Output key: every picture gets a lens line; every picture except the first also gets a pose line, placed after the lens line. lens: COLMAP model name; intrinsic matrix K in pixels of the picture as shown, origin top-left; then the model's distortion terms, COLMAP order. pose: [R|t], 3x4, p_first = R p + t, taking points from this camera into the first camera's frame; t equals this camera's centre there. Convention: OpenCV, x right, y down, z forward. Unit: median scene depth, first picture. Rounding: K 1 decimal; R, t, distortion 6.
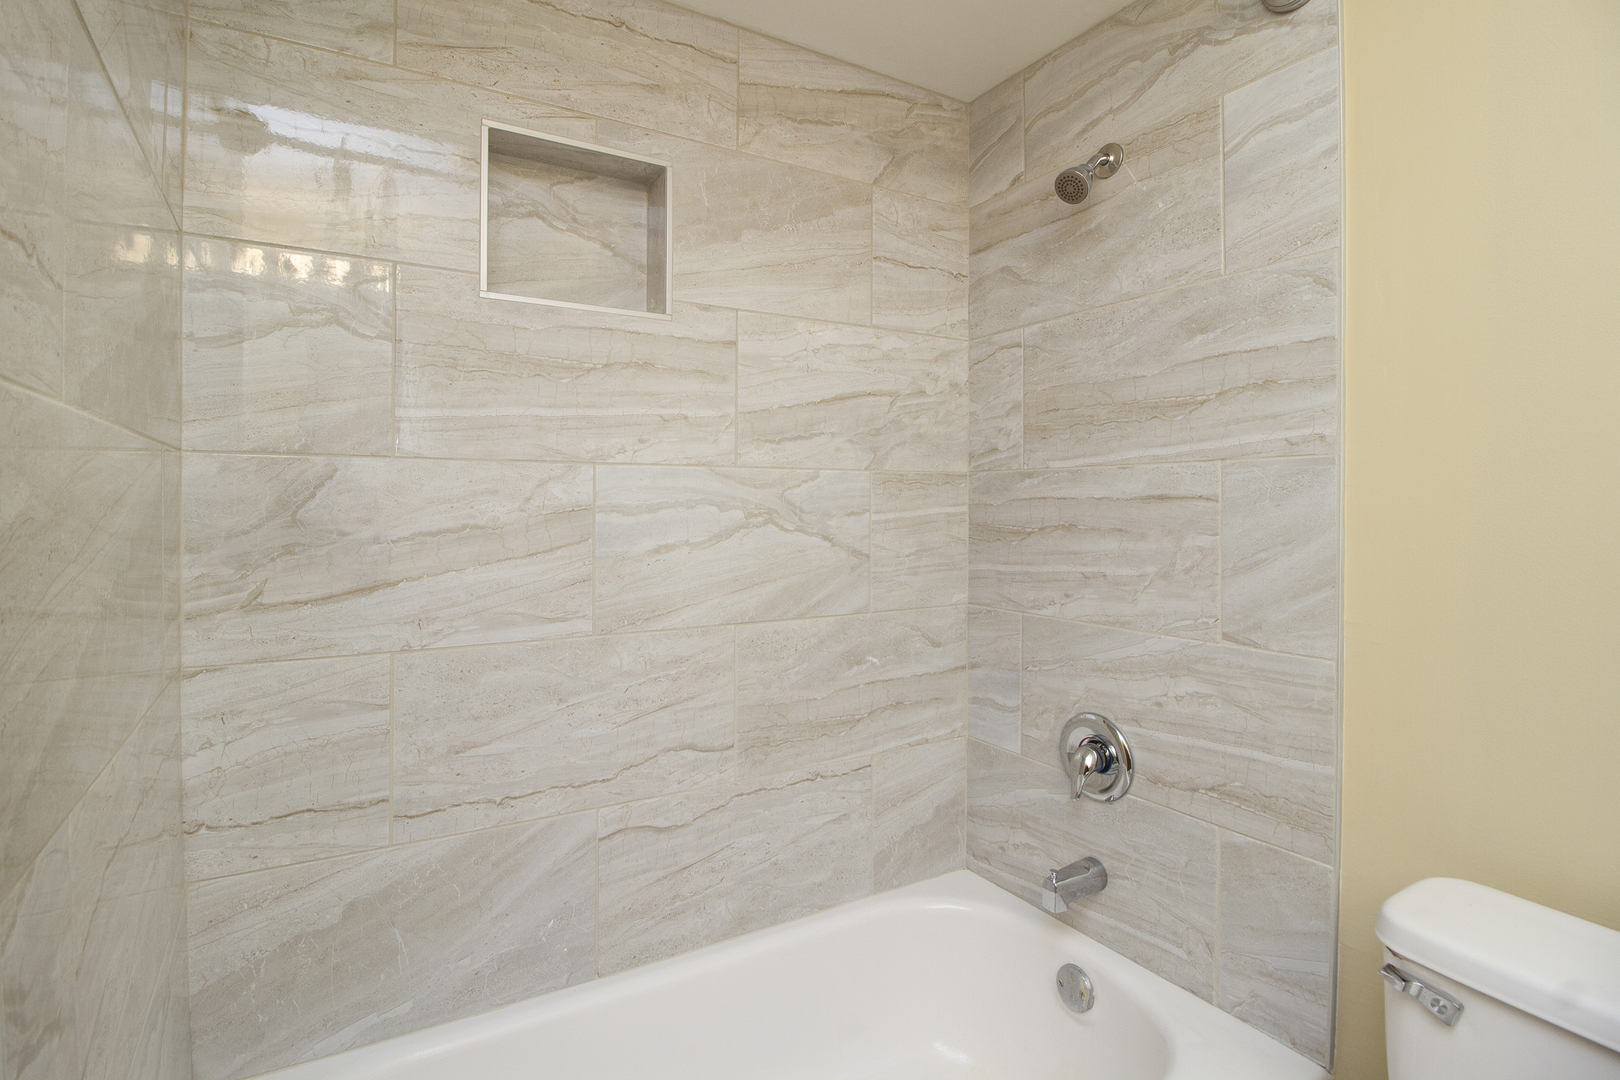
lens RADIAL K [[796.4, 0, 768.5], [0, 796.4, 498.7], [0, 0, 1]] dist [0.000805, 0.000220]
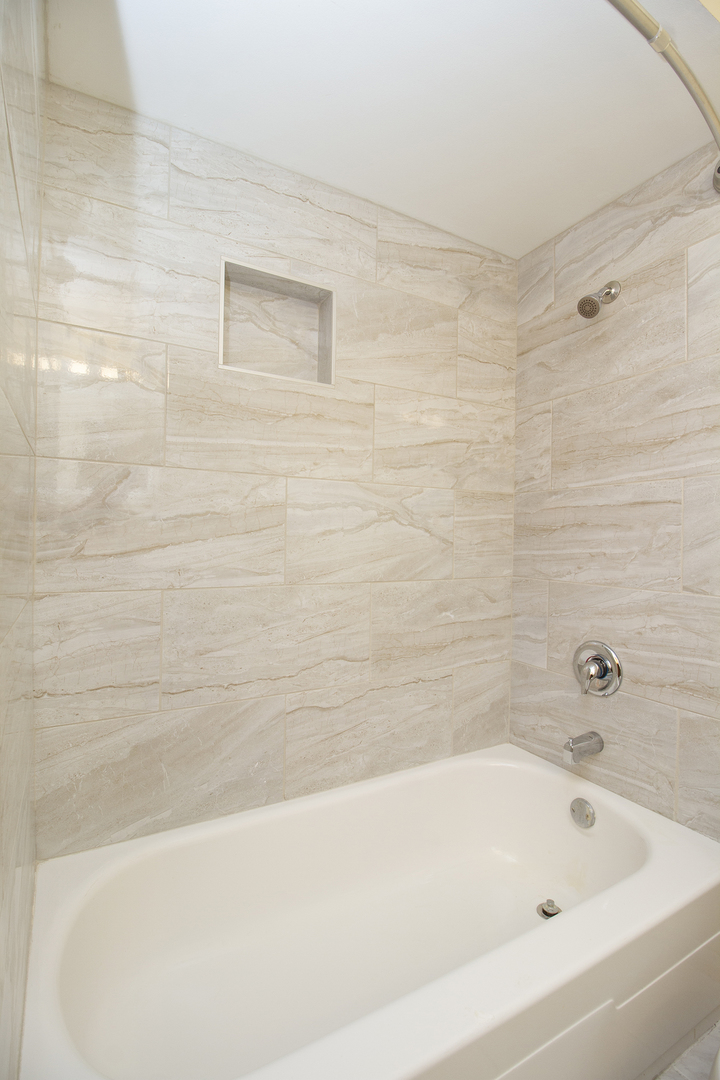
lens RADIAL K [[502.8, 0, 357.9], [0, 502.8, 539.9], [0, 0, 1]] dist [0.001490, 0.000201]
pose [[0.999921, 0.012573, -0.000651, -0.073800], [-0.012571, 0.999918, 0.002430, 0.077162], [0.000682, -0.002421, 0.999997, -0.002690]]
